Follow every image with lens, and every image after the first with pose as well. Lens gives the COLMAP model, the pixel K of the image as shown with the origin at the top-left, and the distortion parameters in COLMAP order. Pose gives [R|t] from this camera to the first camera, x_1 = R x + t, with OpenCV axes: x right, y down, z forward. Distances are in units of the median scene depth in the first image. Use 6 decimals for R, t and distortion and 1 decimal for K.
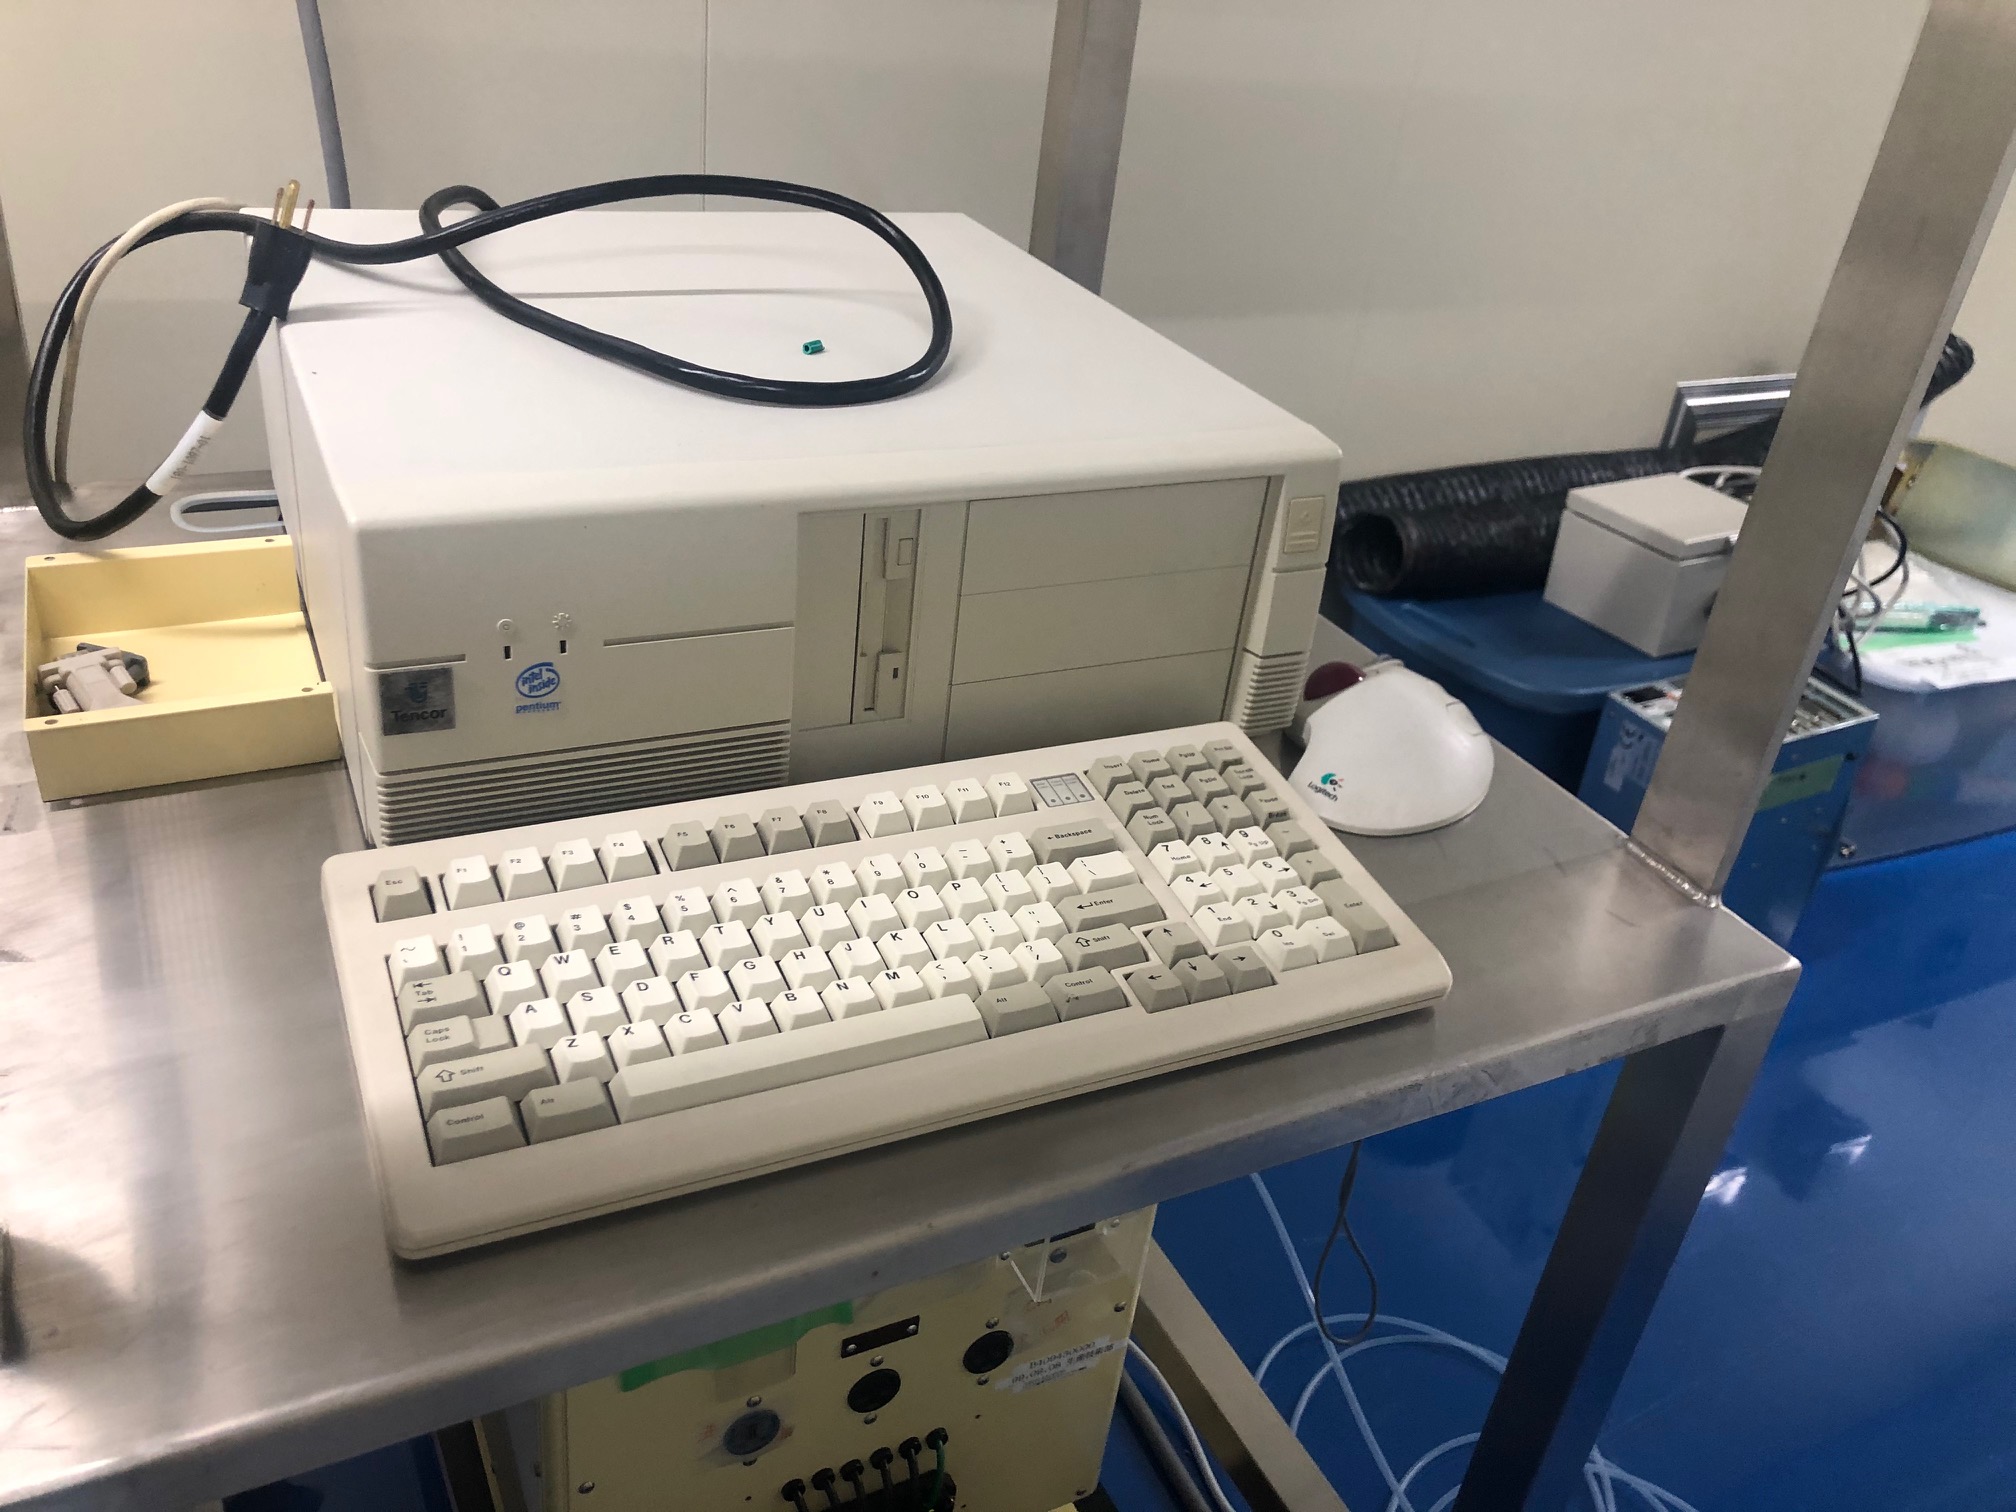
lens RADIAL K [[1656.6, 0, 986.6], [0, 1656.6, 745.7], [0, 0, 1]] dist [0.082530, -0.064558]
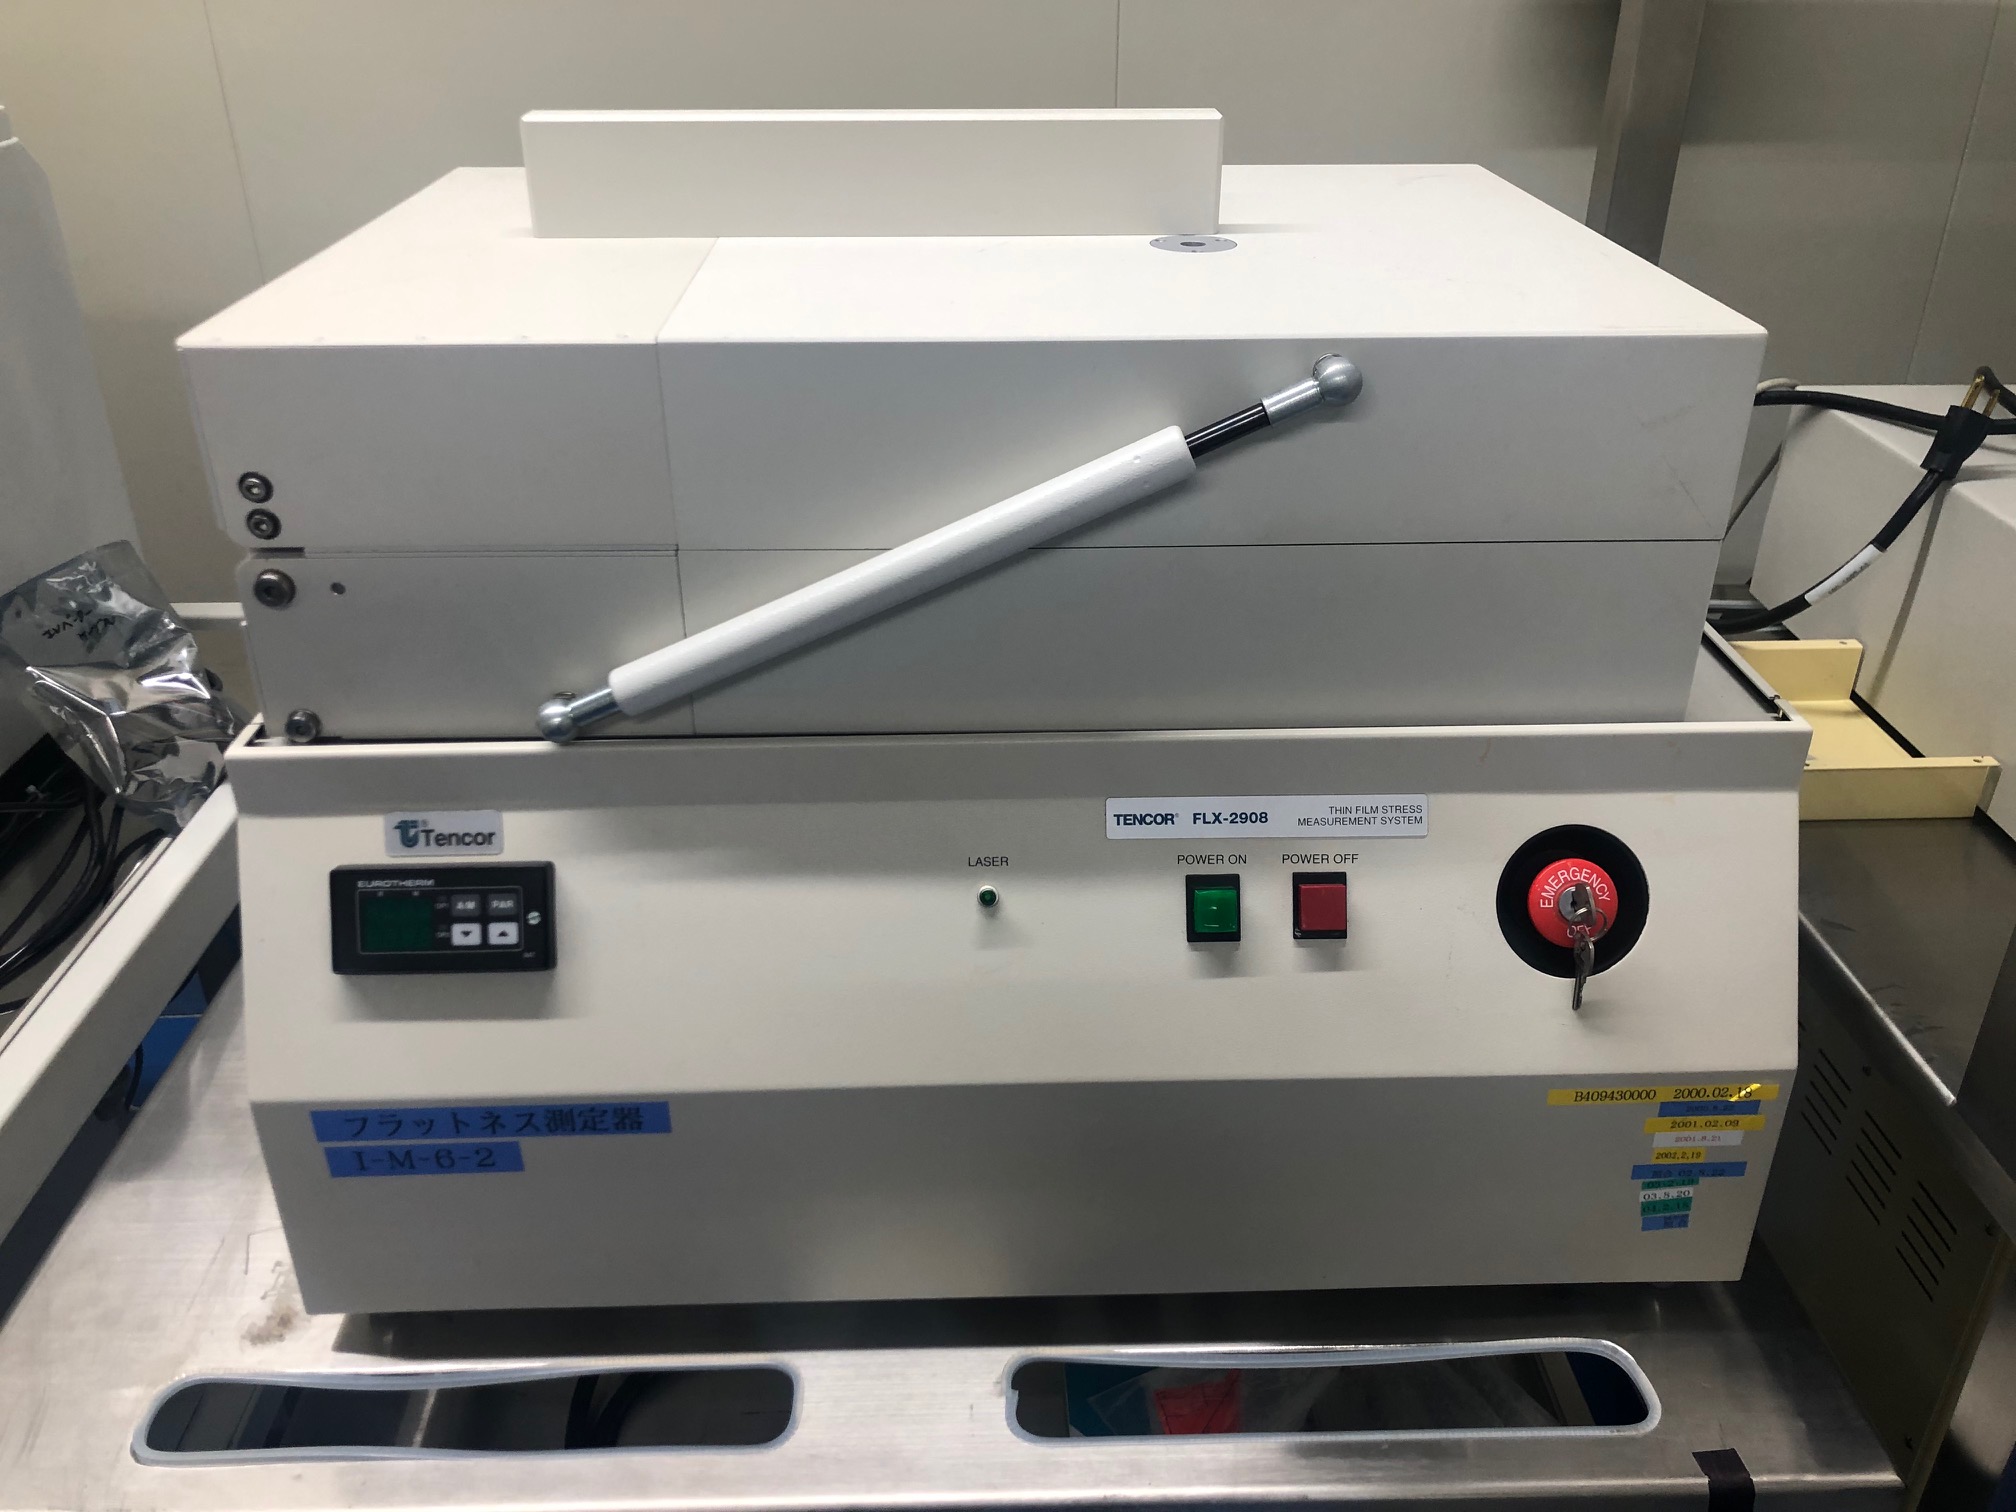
lens RADIAL K [[1656.6, 0, 1001.1], [0, 1656.6, 744.4], [0, 0, 1]] dist [0.082530, -0.064558]
pose [[0.906433, 0.100723, -0.410163, -0.368458], [-0.124819, 0.991653, -0.032322, 0.059290], [0.403484, 0.080494, 0.911439, -0.331076]]
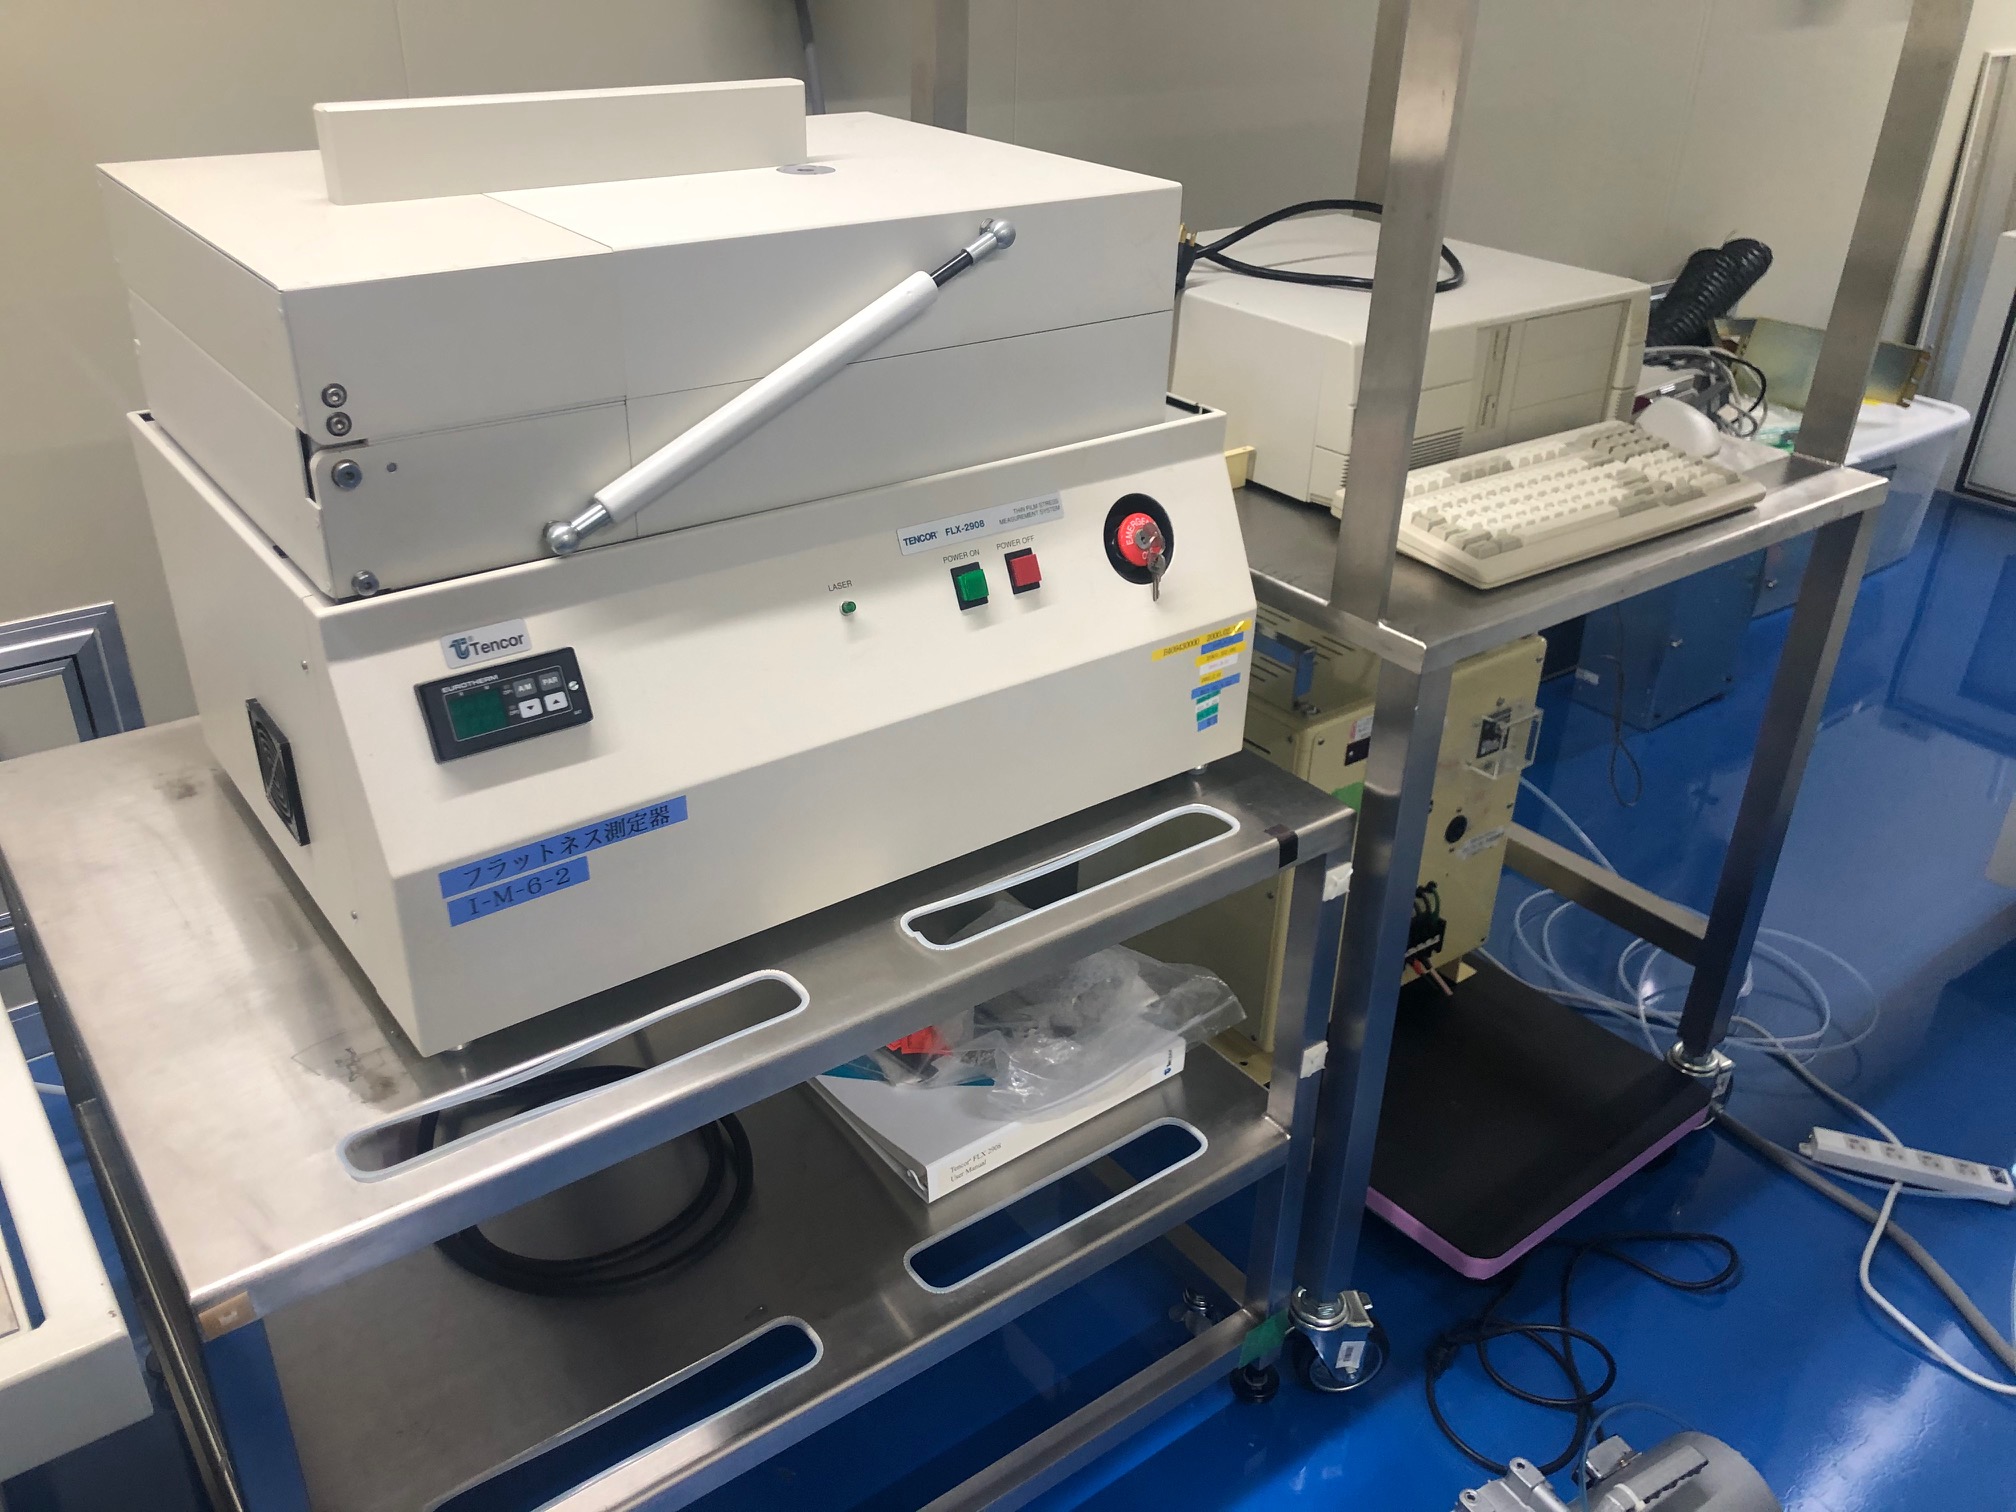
lens RADIAL K [[1656.6, 0, 999.2], [0, 1656.6, 760.9], [0, 0, 1]] dist [0.082530, -0.064558]
pose [[0.979572, -0.160748, 0.120826, -0.706314], [0.162533, 0.986690, -0.005002, 0.221237], [-0.118414, 0.024538, 0.992661, -0.756726]]
